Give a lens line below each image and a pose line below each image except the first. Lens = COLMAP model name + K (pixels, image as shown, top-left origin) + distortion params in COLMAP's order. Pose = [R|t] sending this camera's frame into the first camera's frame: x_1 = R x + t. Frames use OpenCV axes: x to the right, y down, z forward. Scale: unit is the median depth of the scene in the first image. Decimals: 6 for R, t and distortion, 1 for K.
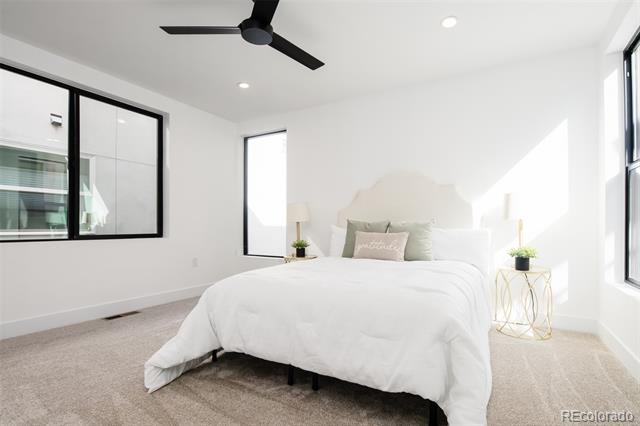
lens RADIAL K [[322.9, 0, 321.8], [0, 322.9, 227.7], [0, 0, 1]] dist [-0.001249, -0.000664]
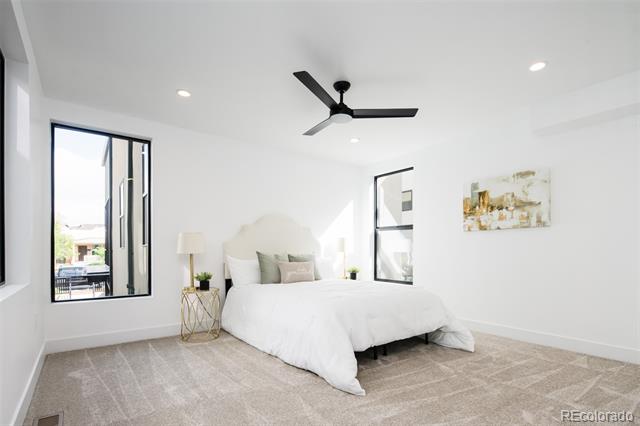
lens RADIAL K [[319.6, 0, 319.3], [0, 319.6, 255.0], [0, 0, 1]] dist [0.000692, 0.000156]
pose [[0.396541, -0.013825, 0.917913, -1.056312], [0.004537, 0.999904, 0.013100, -0.032417], [-0.918006, -0.001030, 0.396565, 0.404473]]
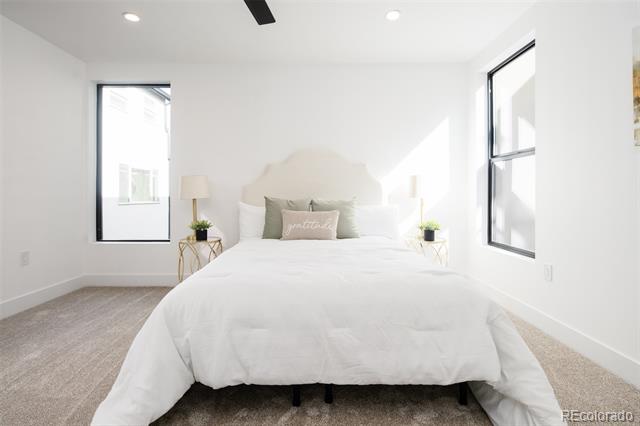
lens RADIAL K [[320.3, 0, 318.0], [0, 320.3, 197.8], [0, 0, 1]] dist [0.000237, 0.000035]
pose [[0.863924, -0.004083, 0.503605, -0.294007], [0.002873, 0.999991, 0.003178, -0.028384], [-0.503613, -0.001298, 0.863928, 0.172312]]
